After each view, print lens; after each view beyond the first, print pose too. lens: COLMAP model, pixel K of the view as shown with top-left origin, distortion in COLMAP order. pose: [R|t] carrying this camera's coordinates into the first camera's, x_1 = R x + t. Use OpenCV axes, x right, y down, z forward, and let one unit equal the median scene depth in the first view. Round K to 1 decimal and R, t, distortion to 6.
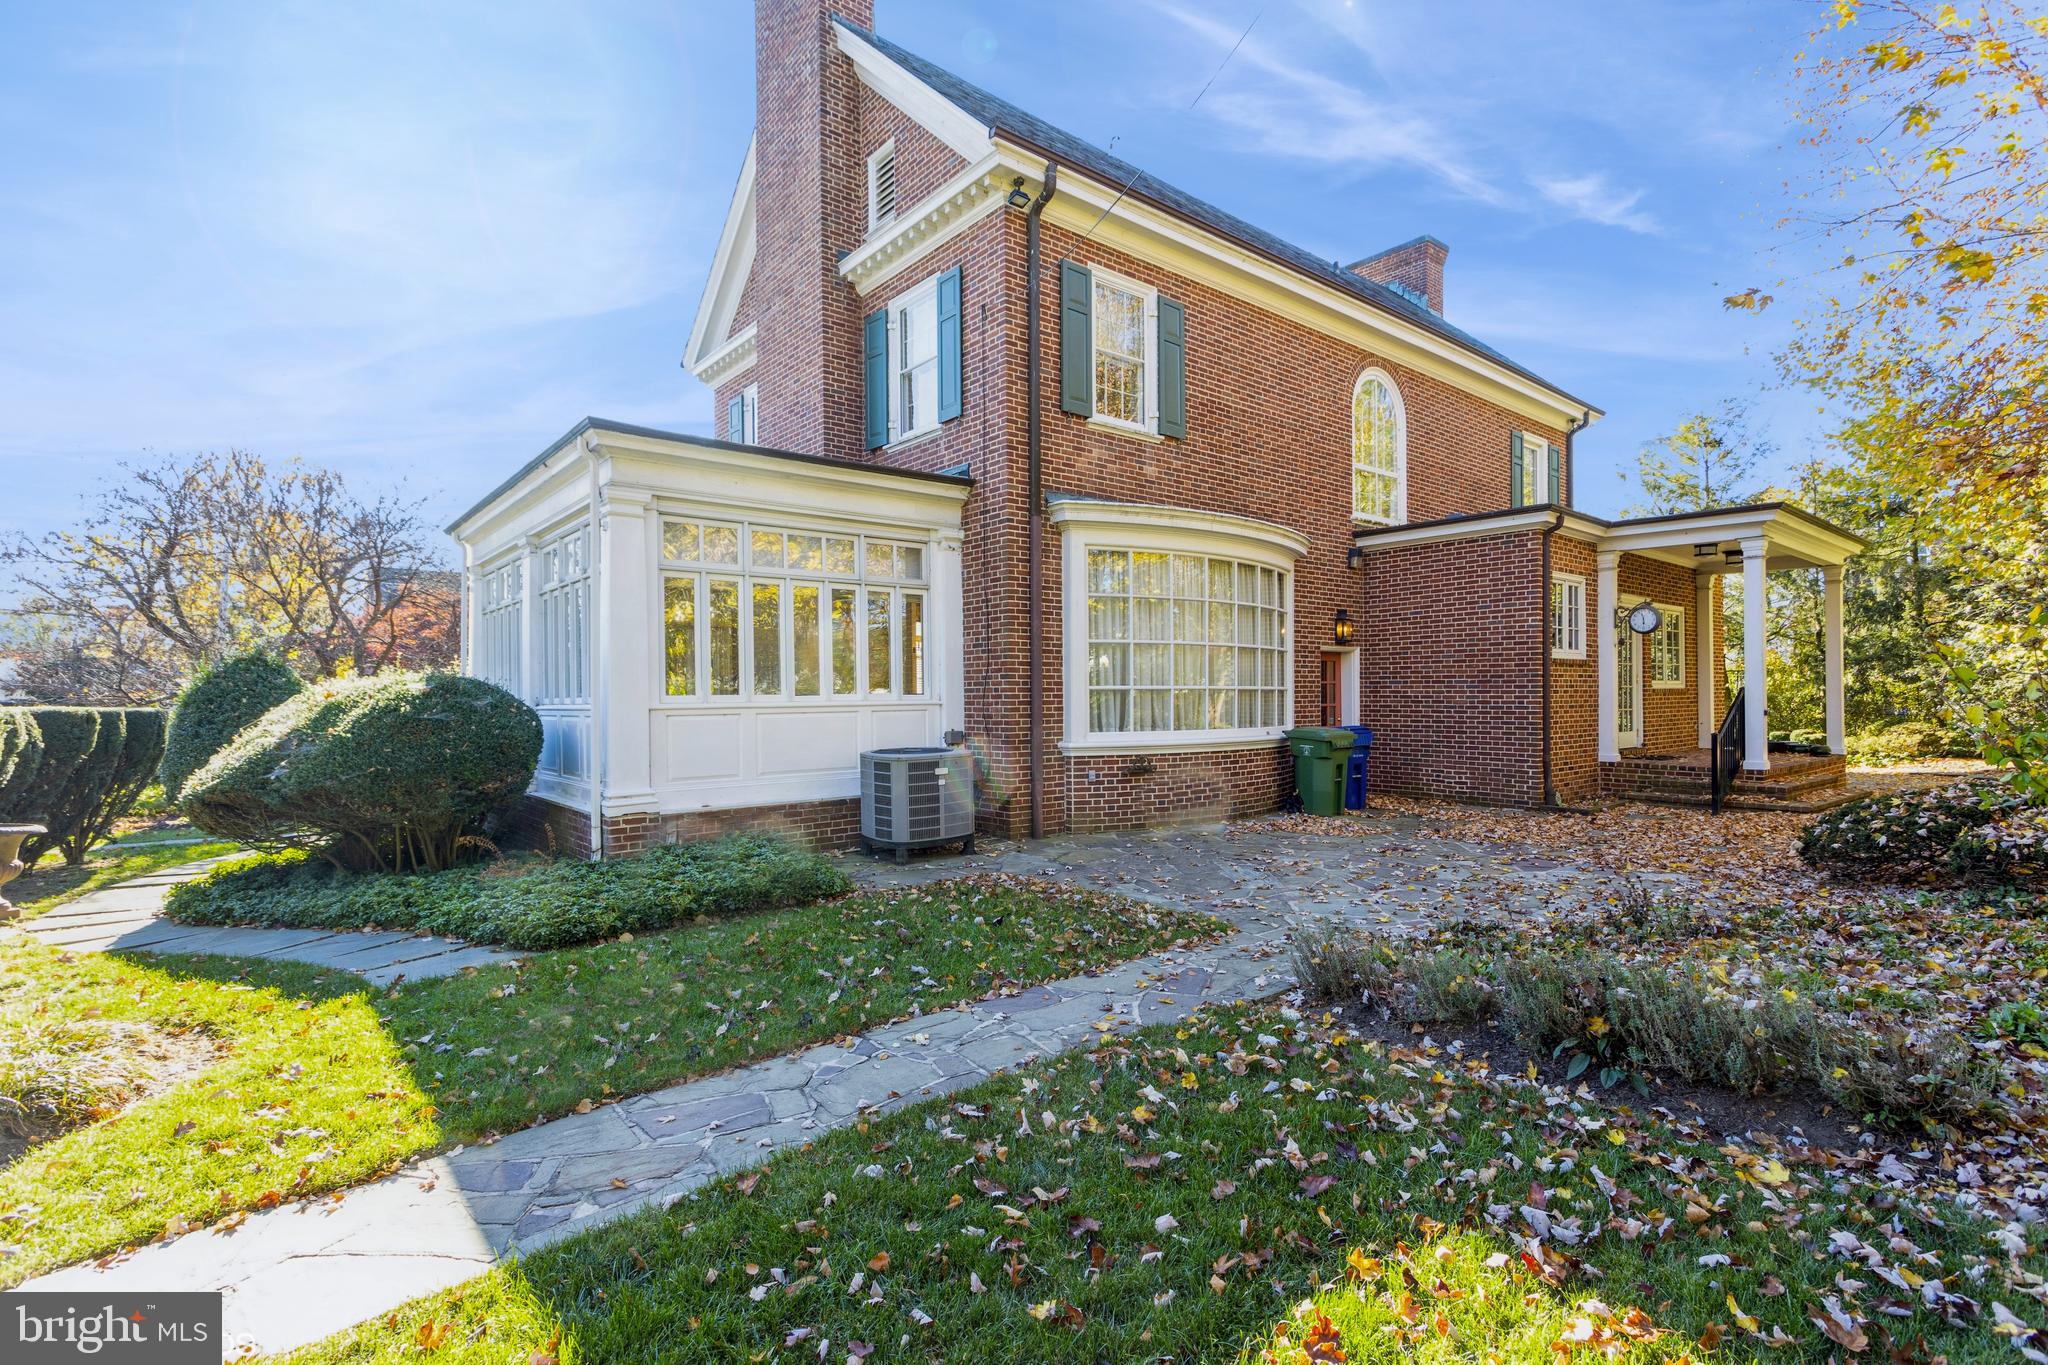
lens RADIAL K [[965.4, 0, 1018.9], [0, 965.4, 701.8], [0, 0, 1]] dist [-0.000744, 0.000282]
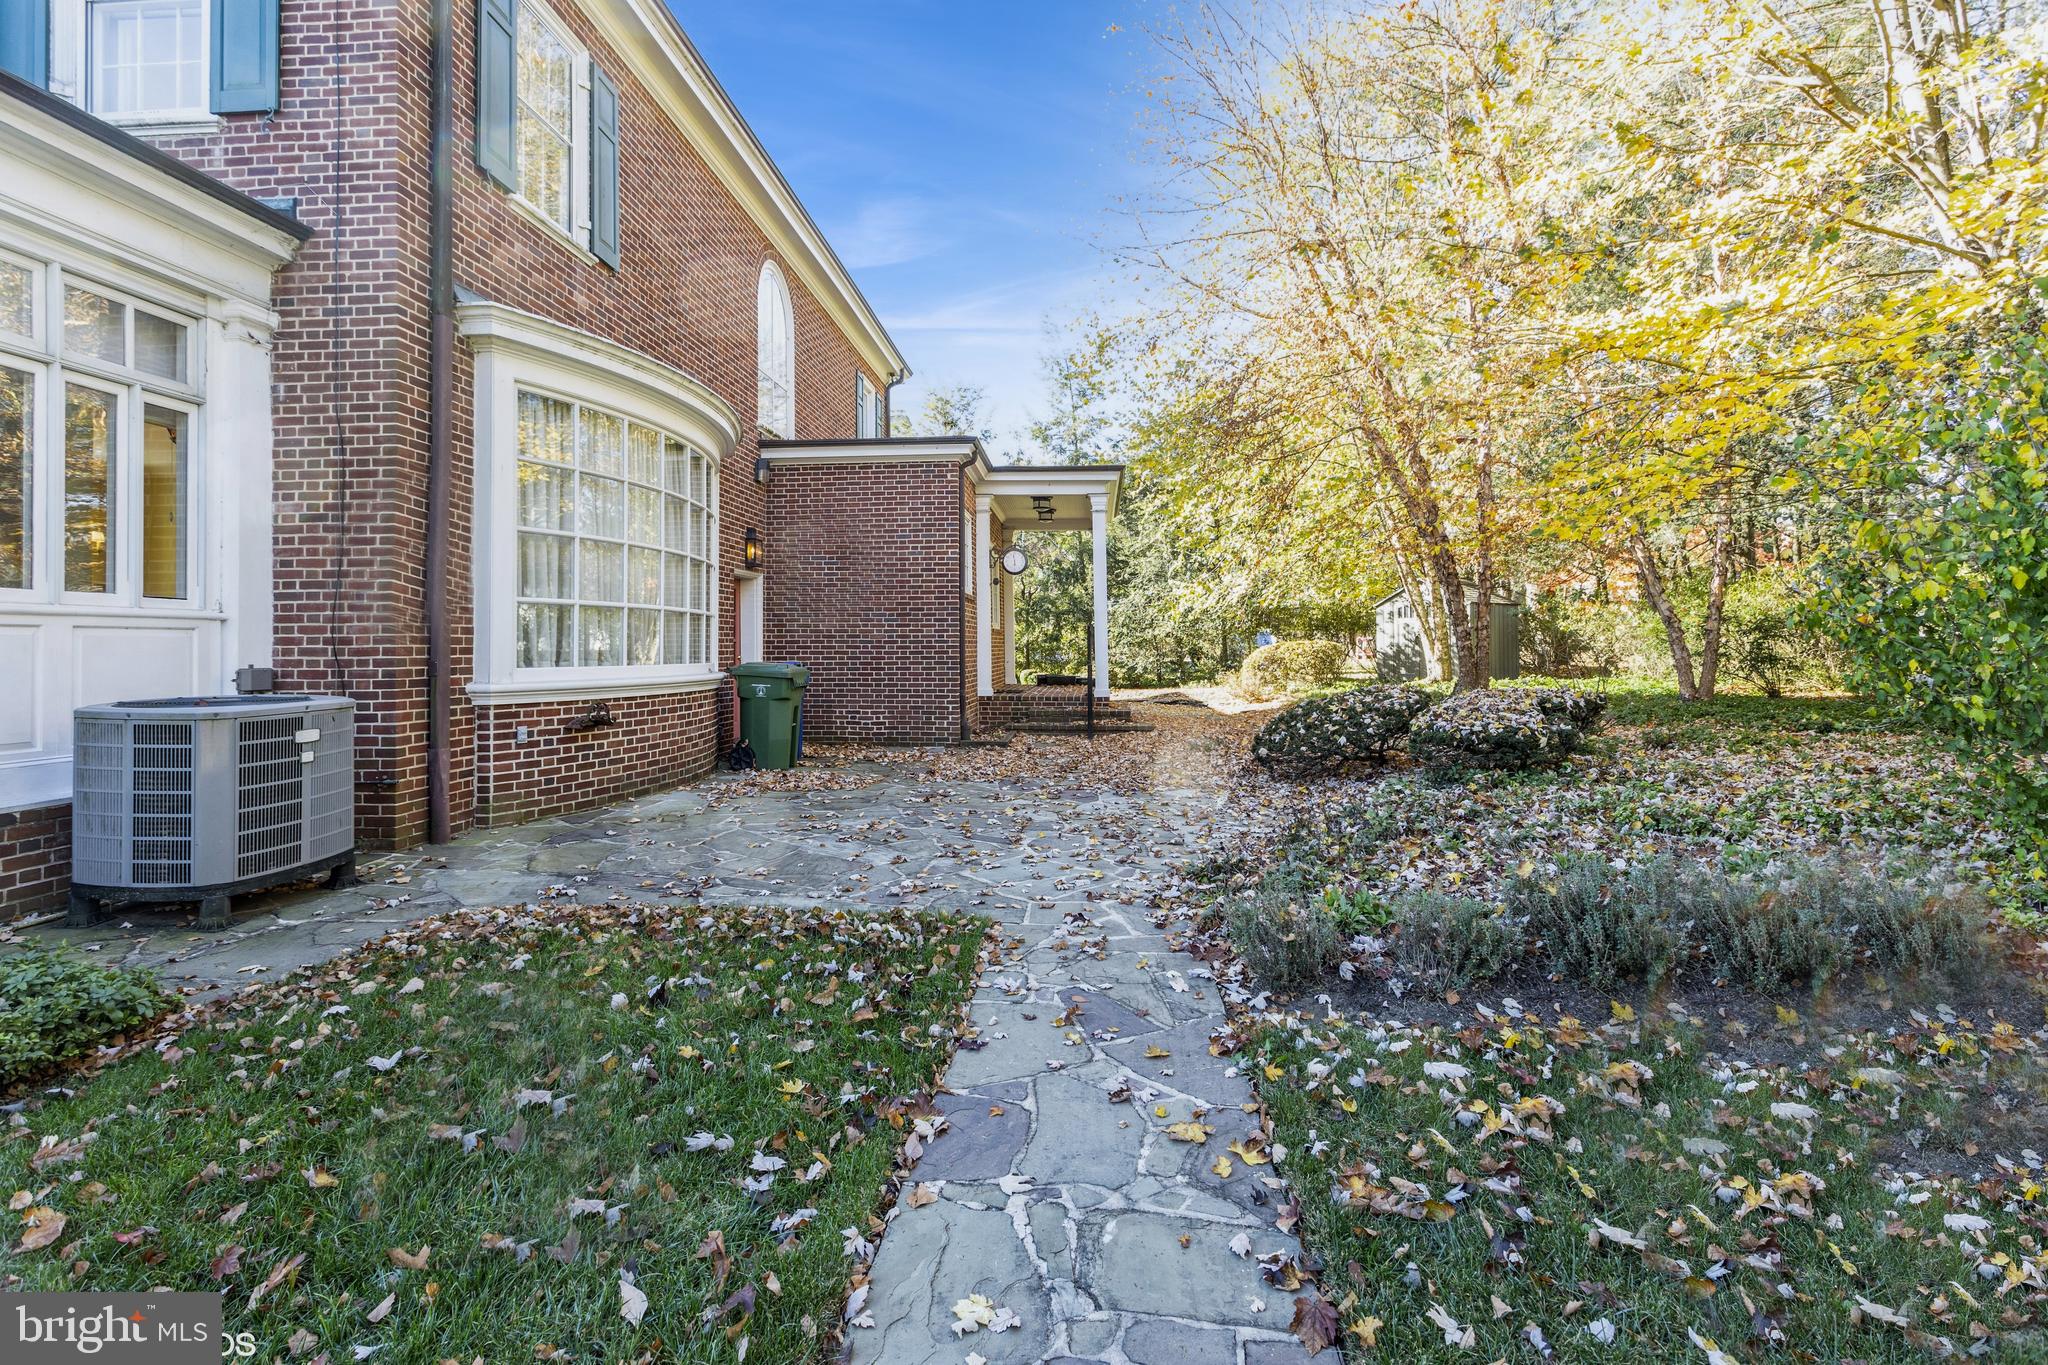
lens RADIAL K [[996.7, 0, 1025.2], [0, 996.7, 627.2], [0, 0, 1]] dist [0.005644, 0.000783]
pose [[0.695046, 0.017619, 0.718749, -0.170158], [0.005634, 0.999536, -0.029949, 0.025852], [-0.718943, 0.024865, 0.694624, 0.281651]]
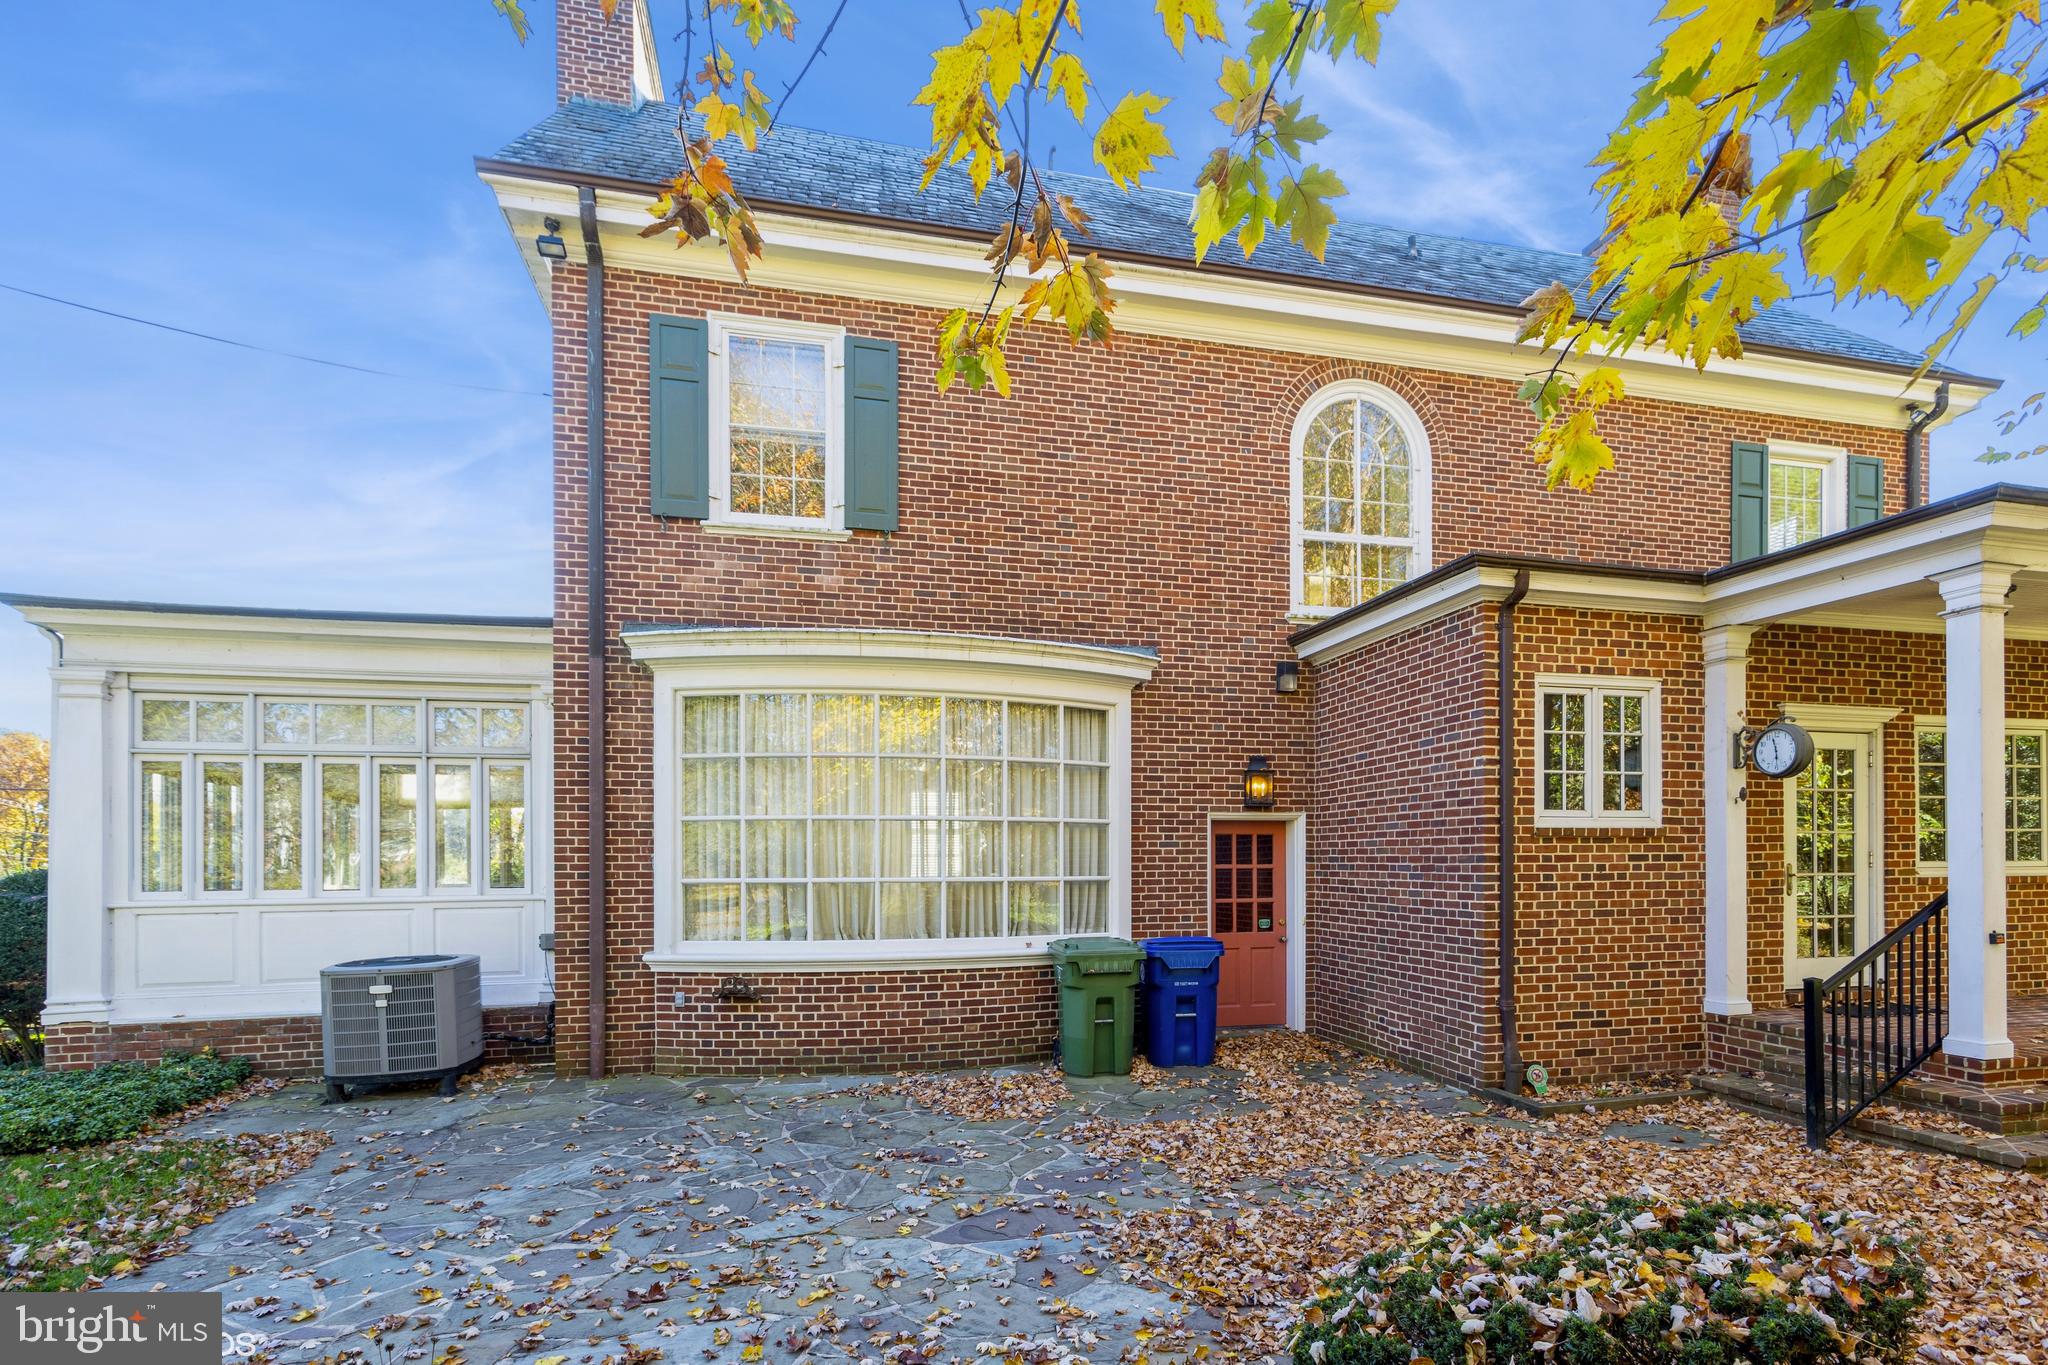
lens RADIAL K [[1005.2, 0, 1029.3], [0, 1005.2, 871.2], [0, 0, 1]] dist [0.002746, 0.000112]
pose [[0.903416, 0.003063, -0.428754, 0.639552], [-0.002080, 0.999994, 0.002762, -0.024549], [0.428760, -0.001603, 0.903417, 0.406397]]
